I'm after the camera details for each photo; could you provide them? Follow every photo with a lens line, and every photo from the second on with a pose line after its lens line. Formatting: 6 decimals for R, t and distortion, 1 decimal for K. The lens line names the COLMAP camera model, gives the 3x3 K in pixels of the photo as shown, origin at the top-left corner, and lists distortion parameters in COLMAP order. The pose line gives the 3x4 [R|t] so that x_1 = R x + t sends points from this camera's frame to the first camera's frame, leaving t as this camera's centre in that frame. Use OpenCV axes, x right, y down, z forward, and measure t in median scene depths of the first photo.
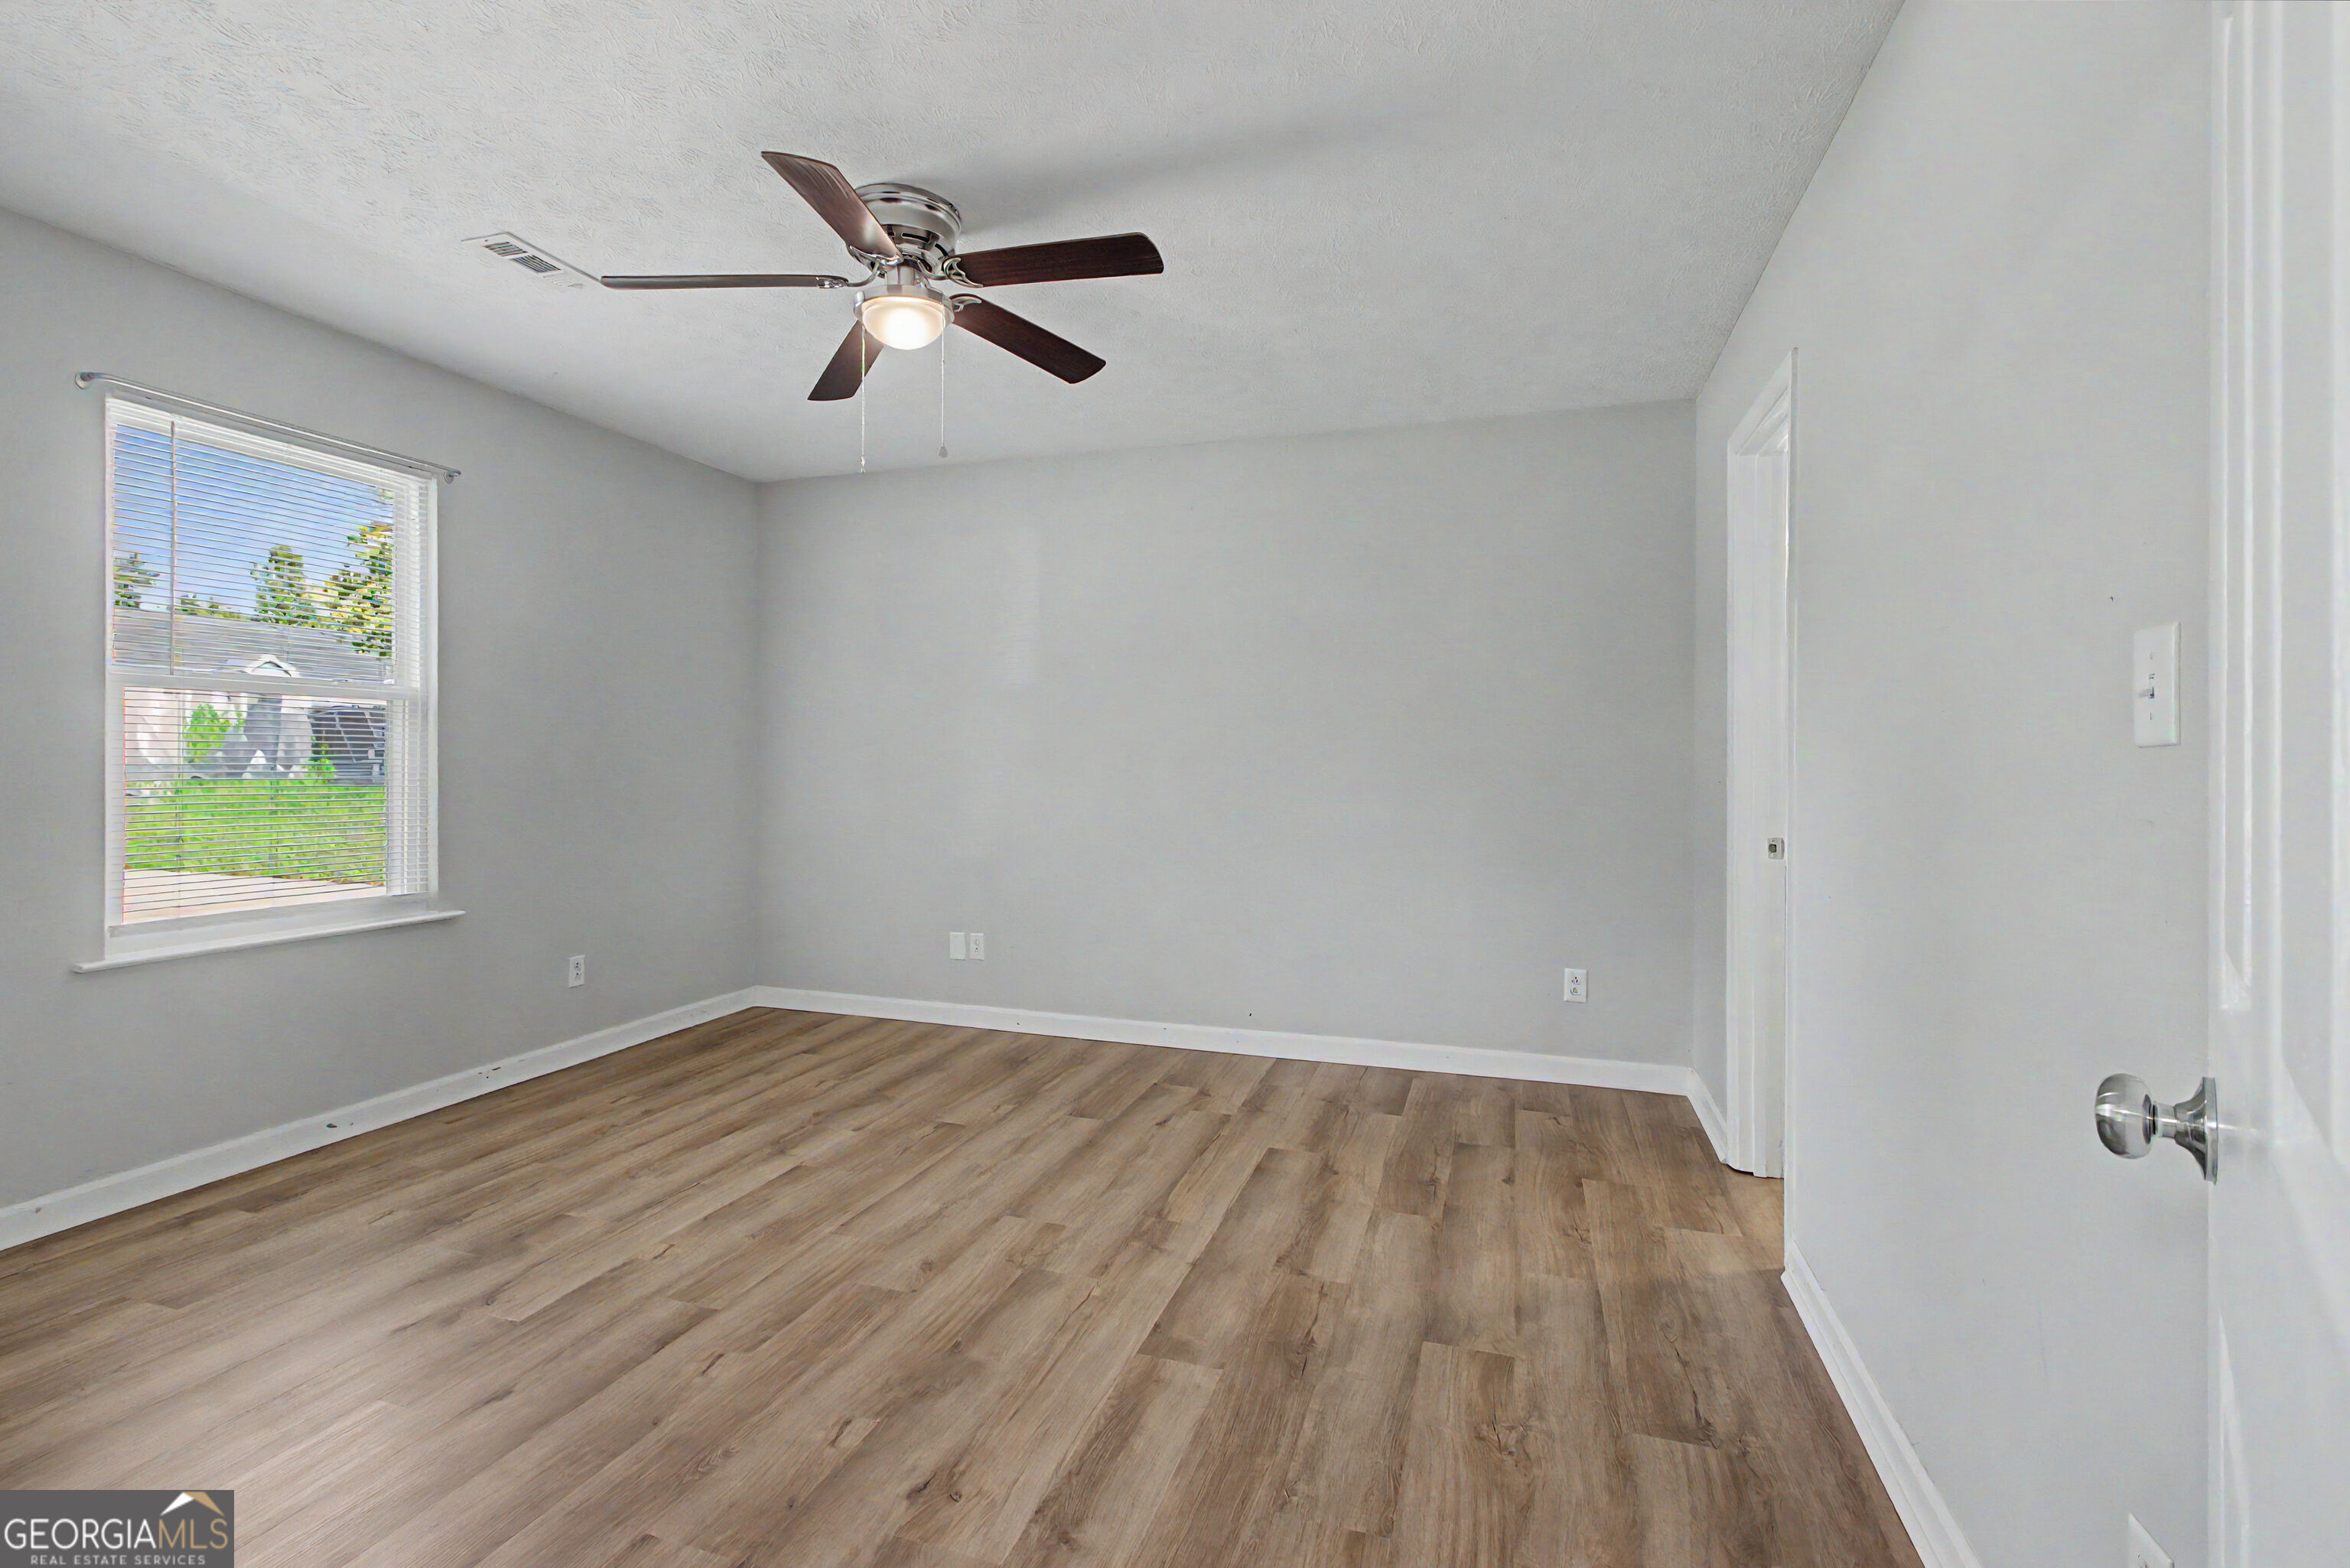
lens RADIAL K [[1105.0, 0, 1151.7], [0, 1105.0, 780.0], [0, 0, 1]] dist [0.003289, -0.000007]
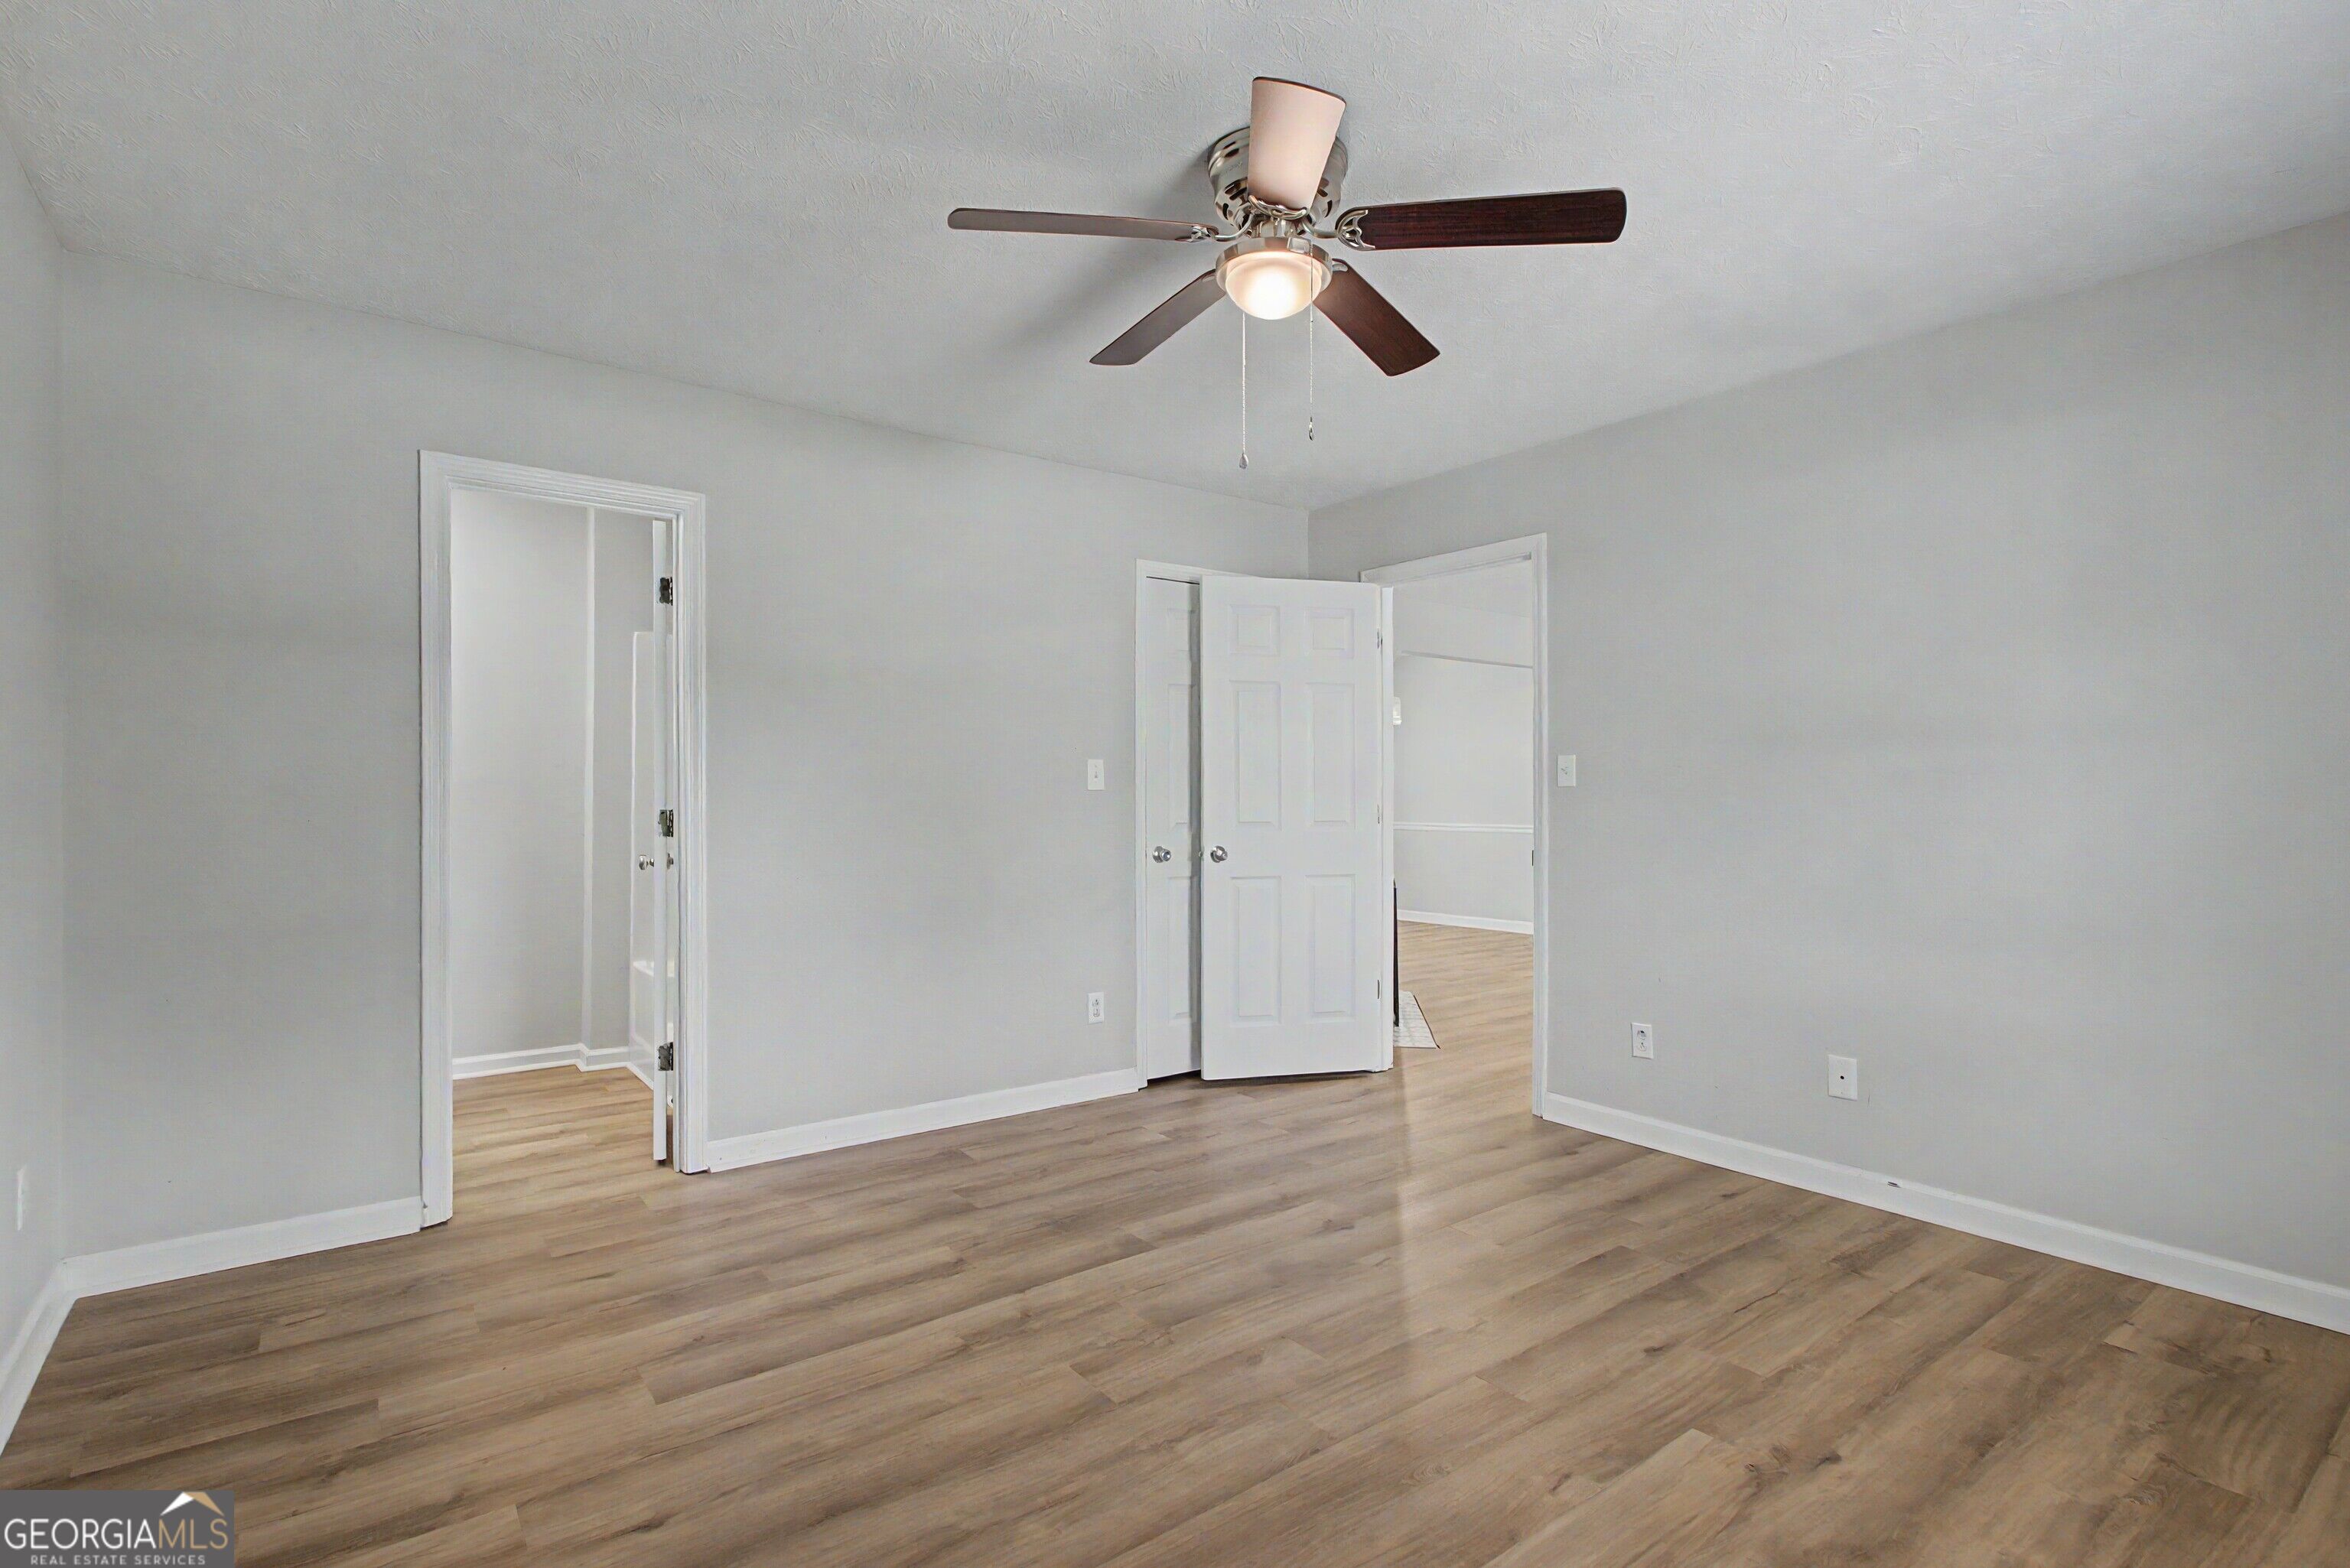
lens RADIAL K [[1105.0, 0, 1151.7], [0, 1105.0, 780.0], [0, 0, 1]] dist [0.003289, -0.000007]
pose [[-0.822550, 0.001400, 0.568691, -0.618209], [0.007877, 0.999929, 0.008931, -0.041227], [-0.568638, 0.011826, -0.822503, 1.699470]]
